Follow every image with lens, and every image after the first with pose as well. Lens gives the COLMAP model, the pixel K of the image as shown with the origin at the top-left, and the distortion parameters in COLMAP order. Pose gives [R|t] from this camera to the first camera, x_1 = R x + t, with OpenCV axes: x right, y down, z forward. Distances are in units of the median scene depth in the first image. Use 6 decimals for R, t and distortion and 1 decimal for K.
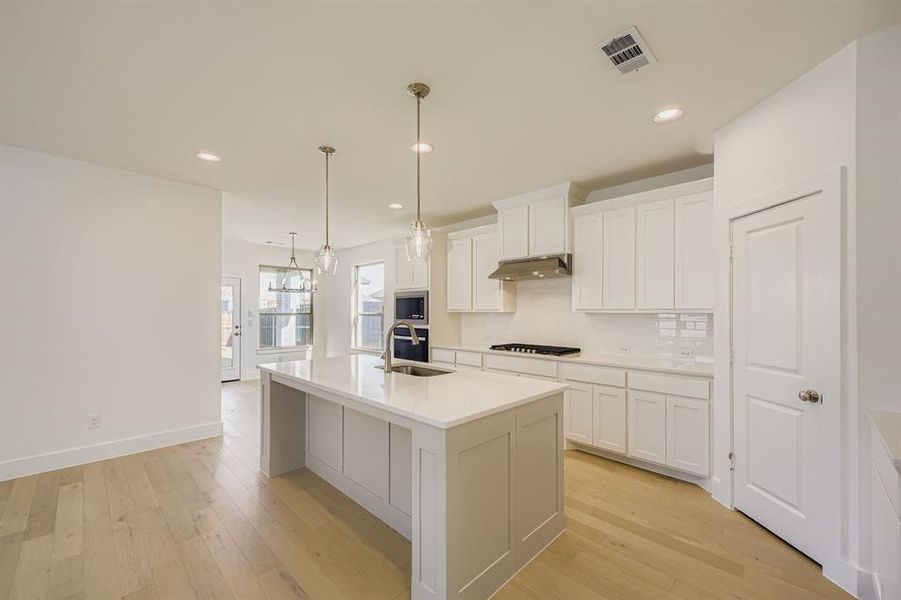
lens RADIAL K [[361.9, 0, 447.1], [0, 361.9, 312.7], [0, 0, 1]] dist [0.013839, 0.000379]
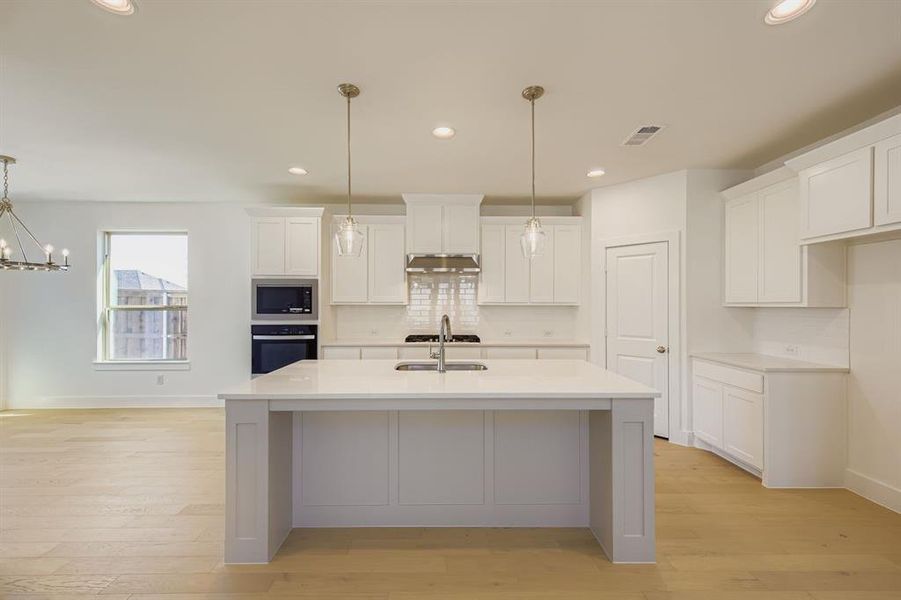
lens RADIAL K [[361.9, 0, 448.1], [0, 361.9, 301.0], [0, 0, 1]] dist [0.013839, 0.000379]
pose [[0.700226, 0.005124, 0.713903, -0.487225], [0.001795, 0.999958, -0.008938, -0.002370], [-0.713919, 0.007540, 0.700188, 0.214537]]
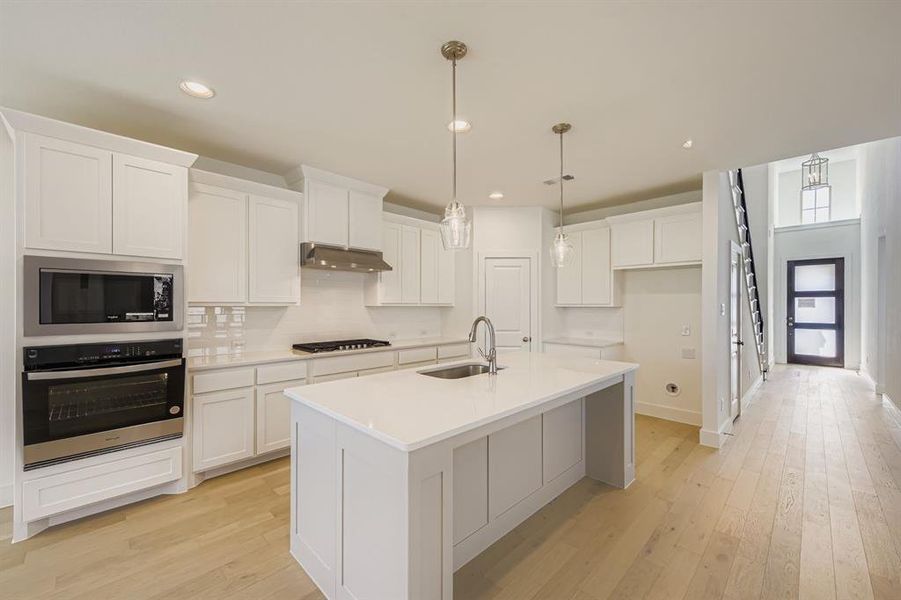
lens RADIAL K [[361.9, 0, 454.1], [0, 361.9, 303.7], [0, 0, 1]] dist [0.013839, 0.000379]
pose [[-0.003083, 0.003608, 0.999989, -0.647904], [0.003466, 0.999988, -0.003597, -0.002498], [-0.999989, 0.003455, -0.003095, 0.668452]]
